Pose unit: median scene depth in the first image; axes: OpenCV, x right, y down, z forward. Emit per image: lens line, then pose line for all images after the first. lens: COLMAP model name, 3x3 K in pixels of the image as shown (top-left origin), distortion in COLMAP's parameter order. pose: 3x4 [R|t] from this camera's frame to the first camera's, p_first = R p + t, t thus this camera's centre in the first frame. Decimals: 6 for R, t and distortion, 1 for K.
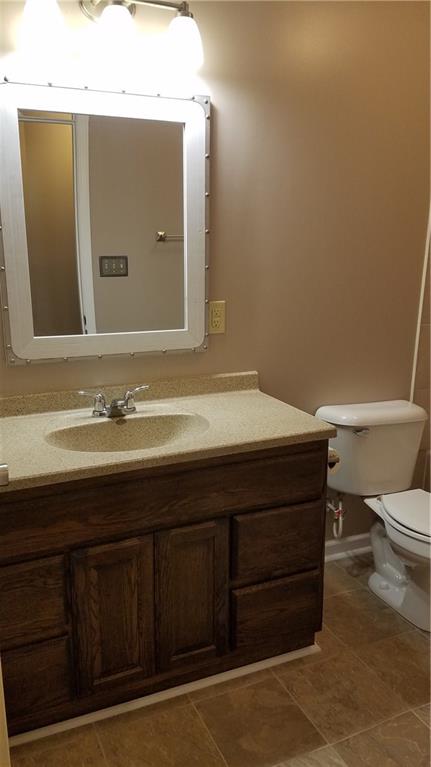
lens RADIAL K [[590.8, 0, 215.1], [0, 590.8, 383.7], [0, 0, 1]] dist [-0.004990, -0.008303]
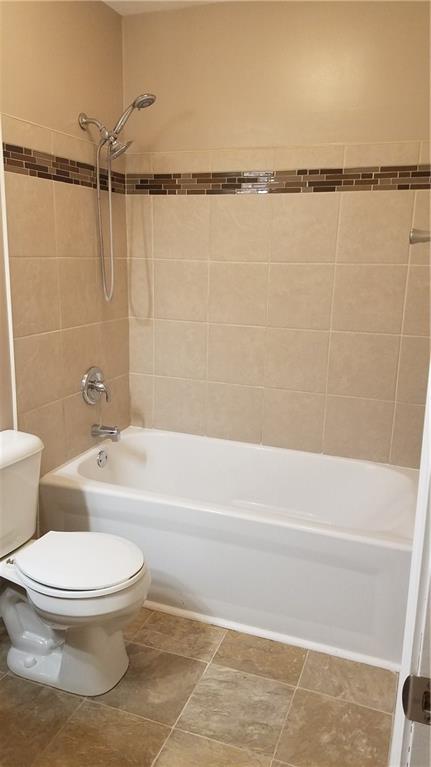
lens RADIAL K [[590.8, 0, 214.4], [0, 590.8, 384.3], [0, 0, 1]] dist [-0.004990, -0.008303]
pose [[0.704758, -0.141432, 0.695208, -0.046310], [0.138201, 0.988524, 0.061004, -0.050745], [-0.695857, 0.053085, 0.716216, 0.225612]]
